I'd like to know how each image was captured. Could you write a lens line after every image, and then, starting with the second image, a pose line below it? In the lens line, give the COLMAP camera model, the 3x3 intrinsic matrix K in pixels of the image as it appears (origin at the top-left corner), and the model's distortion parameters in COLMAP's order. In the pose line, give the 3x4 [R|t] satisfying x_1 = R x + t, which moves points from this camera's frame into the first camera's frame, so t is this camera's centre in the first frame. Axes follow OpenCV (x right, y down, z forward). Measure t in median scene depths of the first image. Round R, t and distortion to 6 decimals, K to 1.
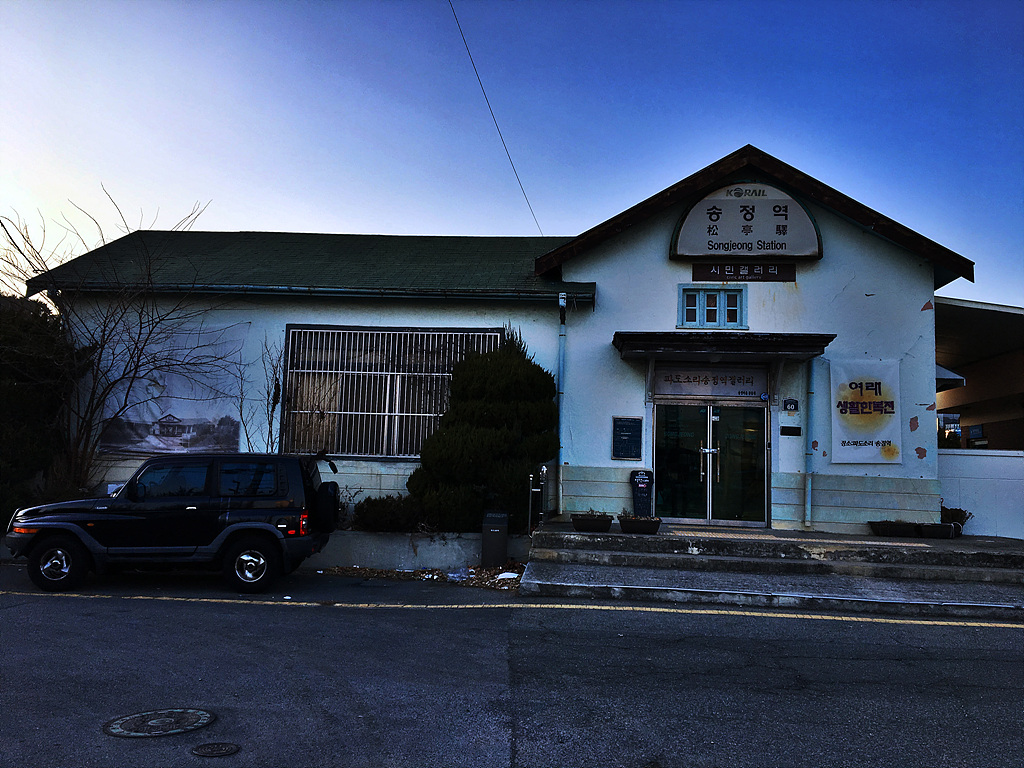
lens RADIAL K [[860.8, 0, 510.3], [0, 860.8, 378.5], [0, 0, 1]] dist [0.068515, -0.046416]
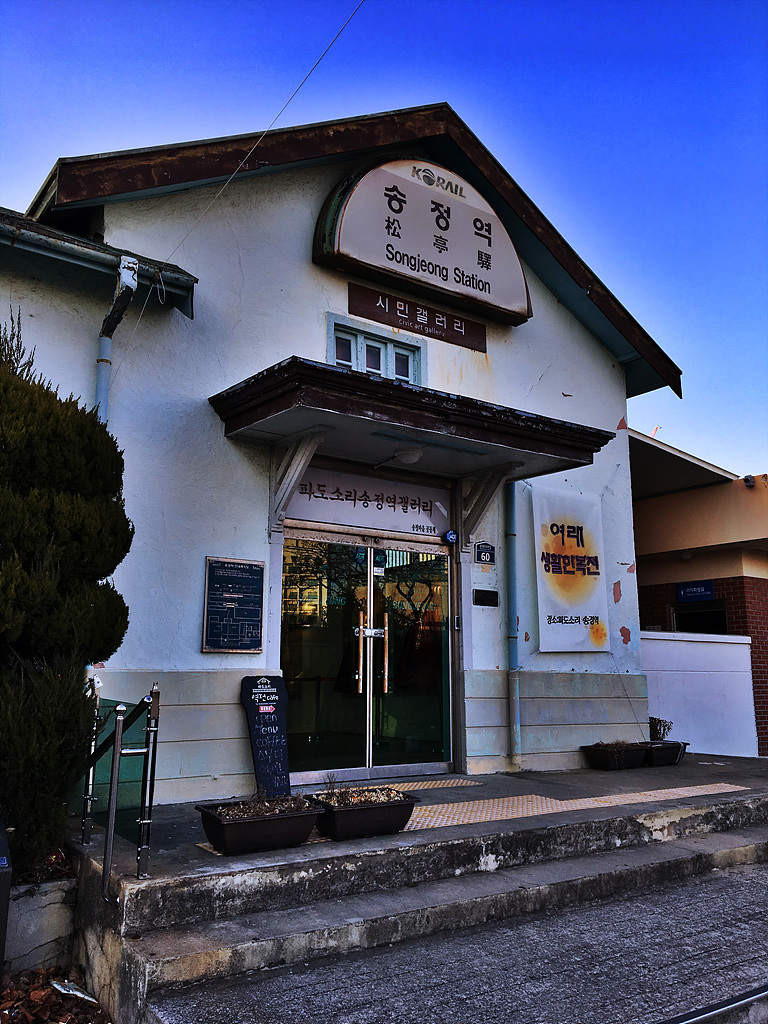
lens RADIAL K [[860.8, 0, 388.0], [0, 860.8, 508.8], [0, 0, 1]] dist [0.068515, -0.046416]
pose [[0.752173, 0.093209, 0.652340, -0.110391], [-0.050344, 0.995181, -0.084147, 0.052484], [-0.657040, 0.030452, 0.753240, 0.598738]]
